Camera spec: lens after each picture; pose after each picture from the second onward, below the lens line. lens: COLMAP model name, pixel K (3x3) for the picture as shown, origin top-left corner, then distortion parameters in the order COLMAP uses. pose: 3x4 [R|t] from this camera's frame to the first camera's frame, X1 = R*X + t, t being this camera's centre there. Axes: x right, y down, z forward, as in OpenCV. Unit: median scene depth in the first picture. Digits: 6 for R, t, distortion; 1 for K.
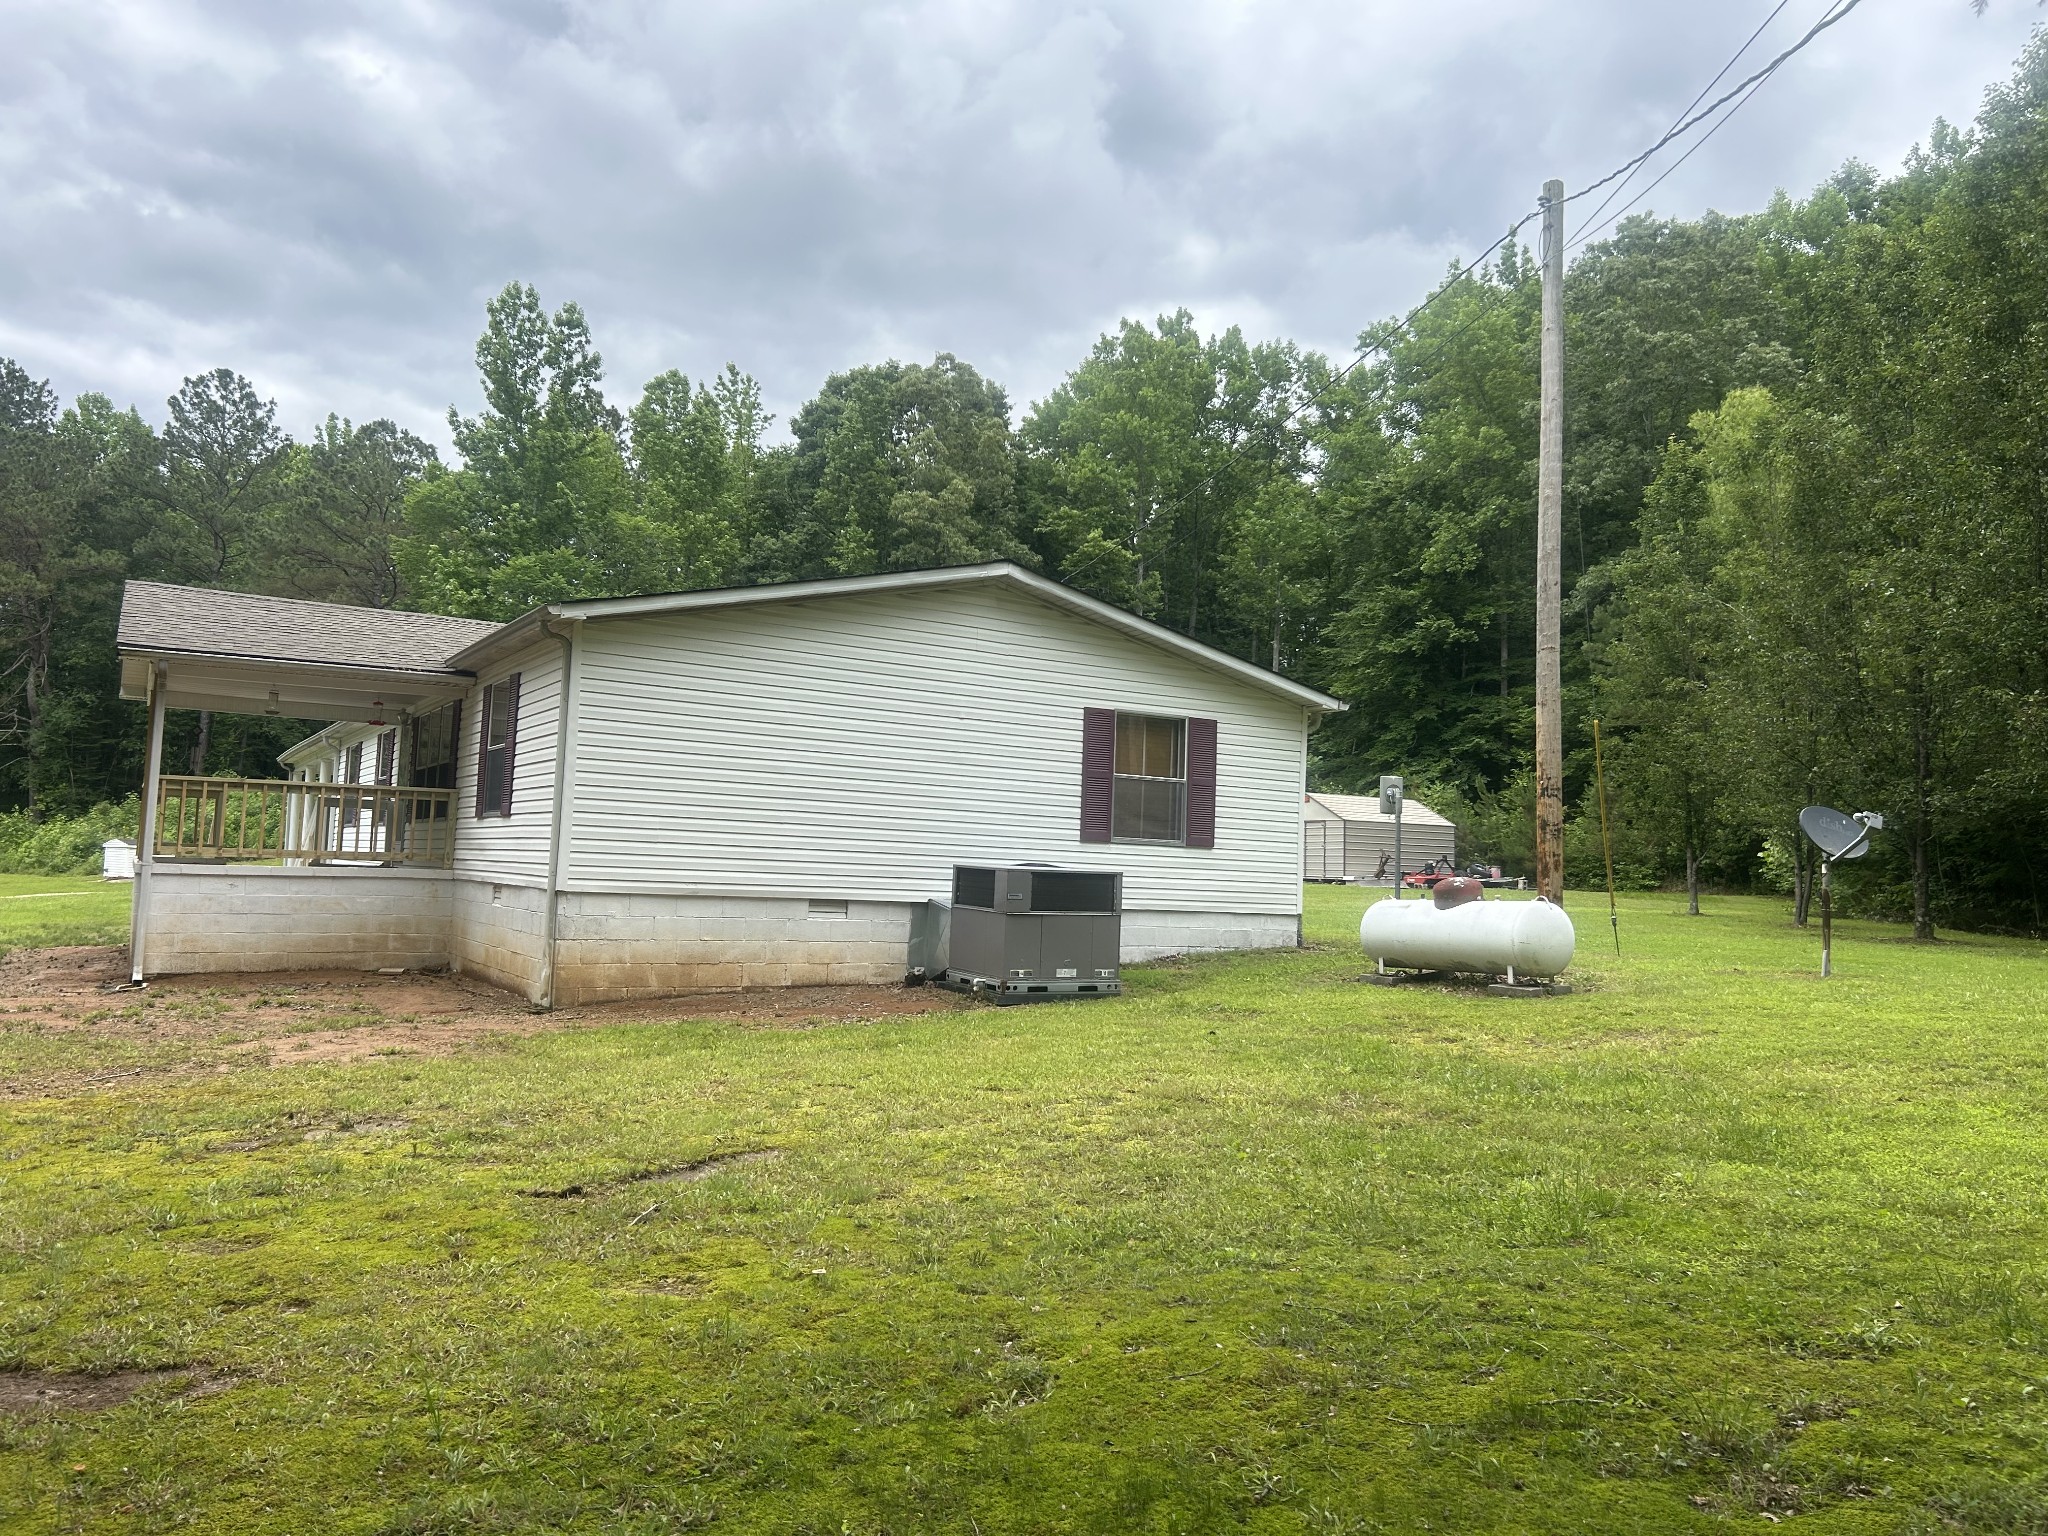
lens RADIAL K [[1565.1, 0, 1028.6], [0, 1565.1, 758.4], [0, 0, 1]] dist [0.088542, -0.074975]
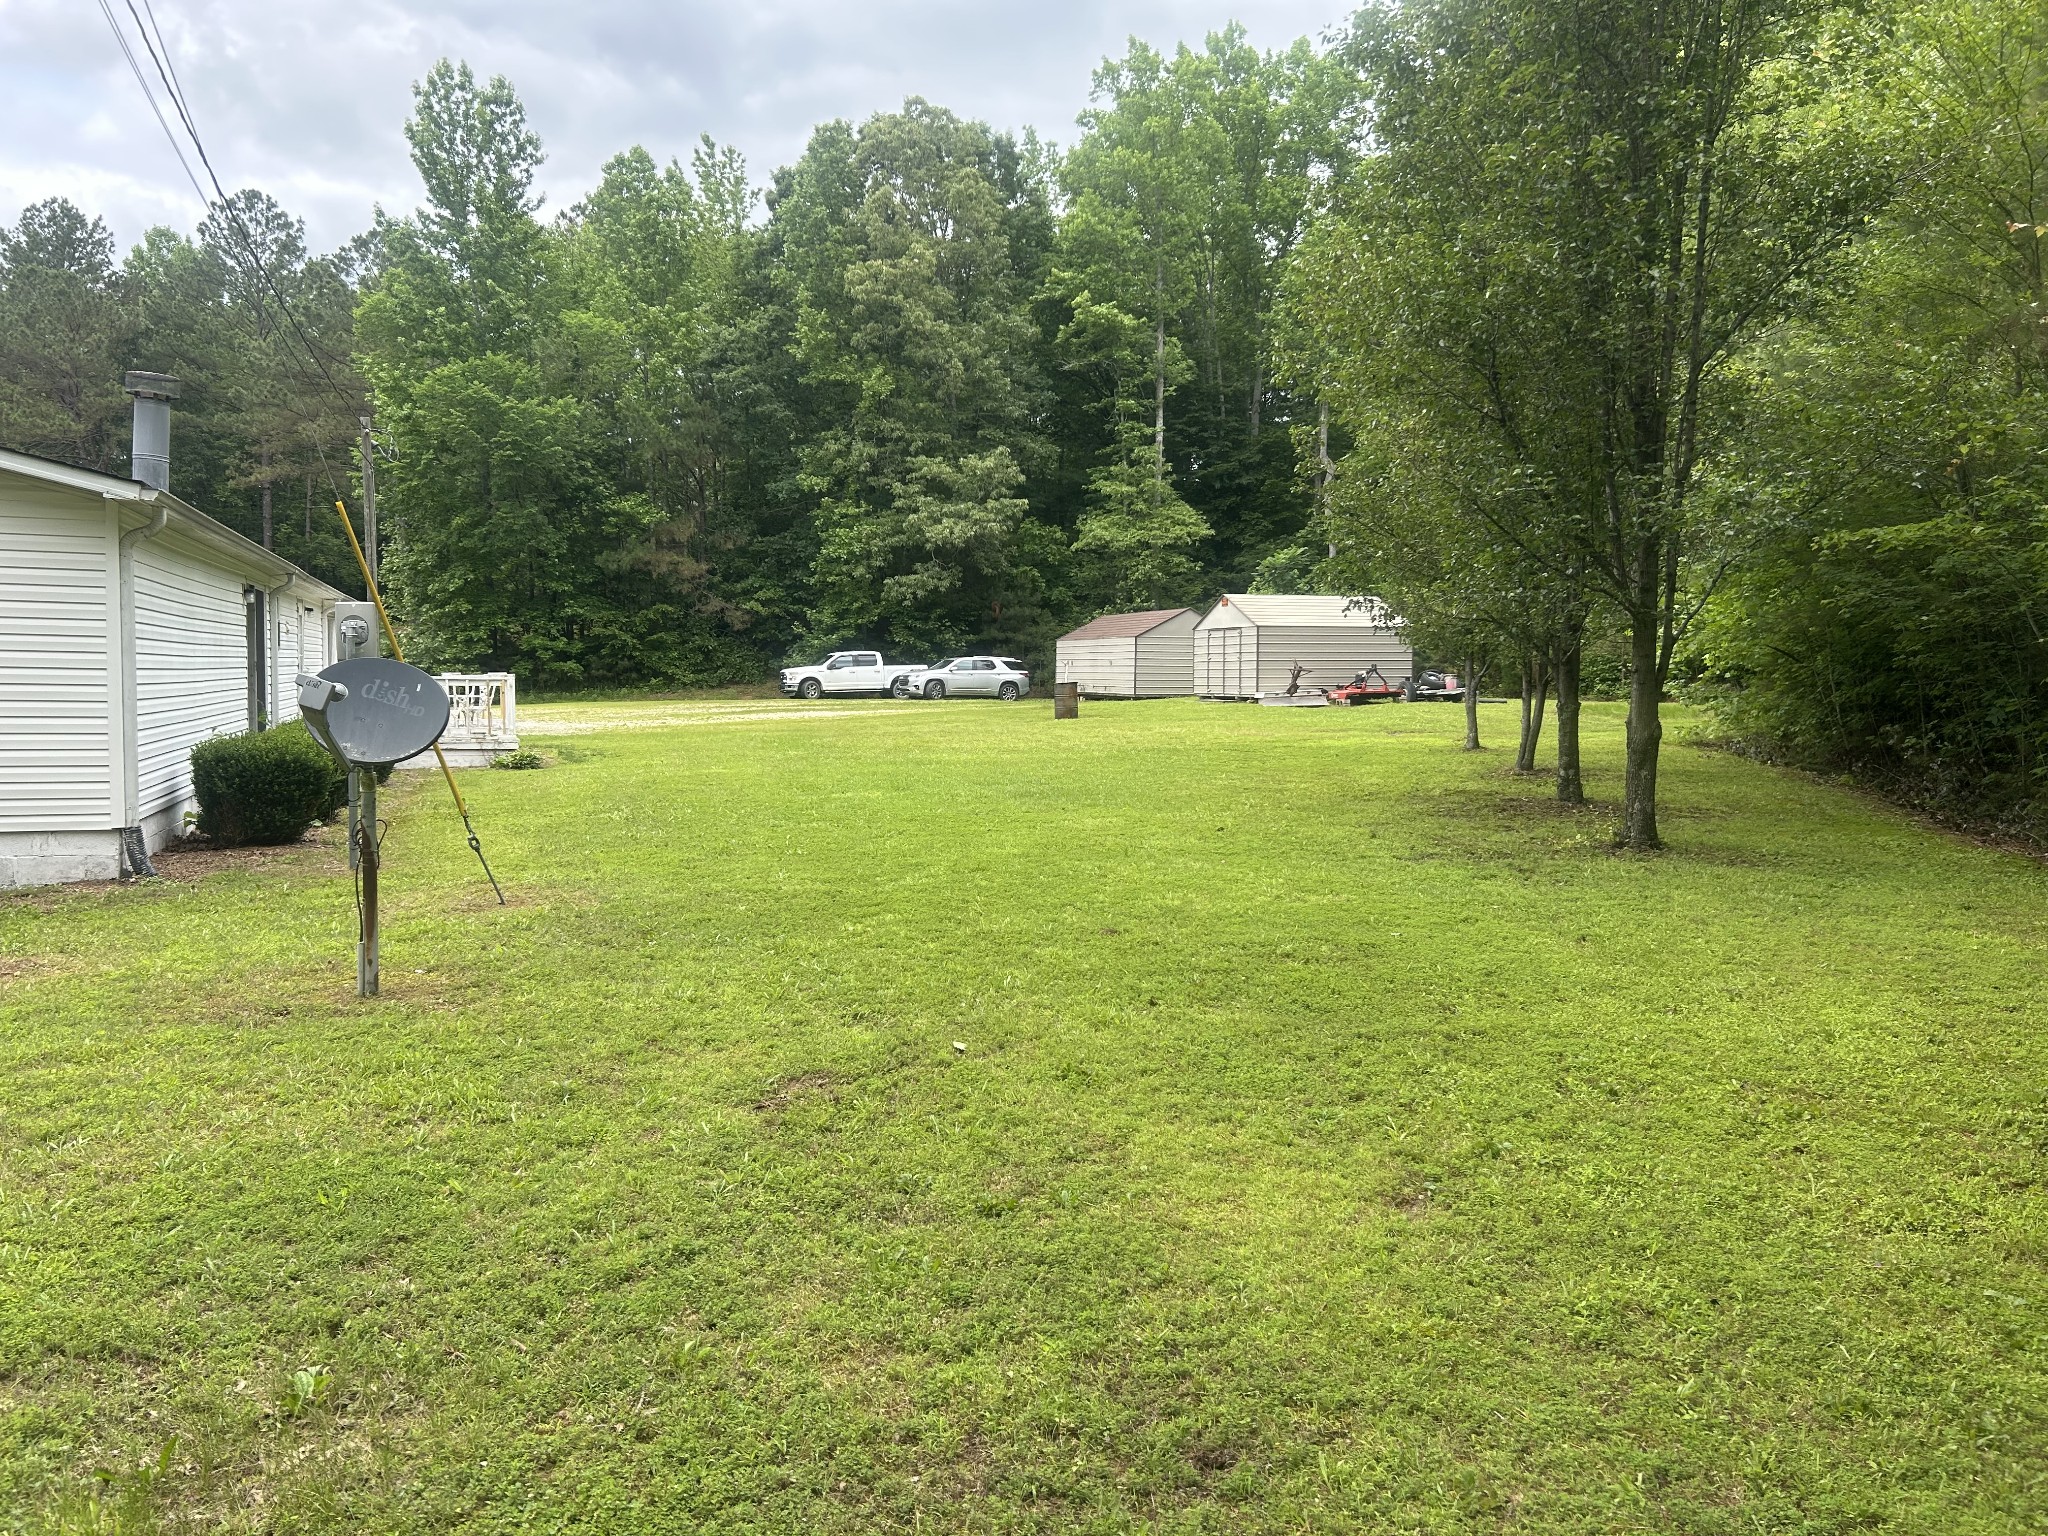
lens RADIAL K [[1584.9, 0, 1015.0], [0, 1584.9, 761.9], [0, 0, 1]] dist [0.021402, 0.000074]
pose [[0.984039, -0.017603, -0.177082, 0.153402], [0.039916, 0.991573, 0.123247, 0.001658], [0.173420, -0.128349, 0.976449, 0.103043]]
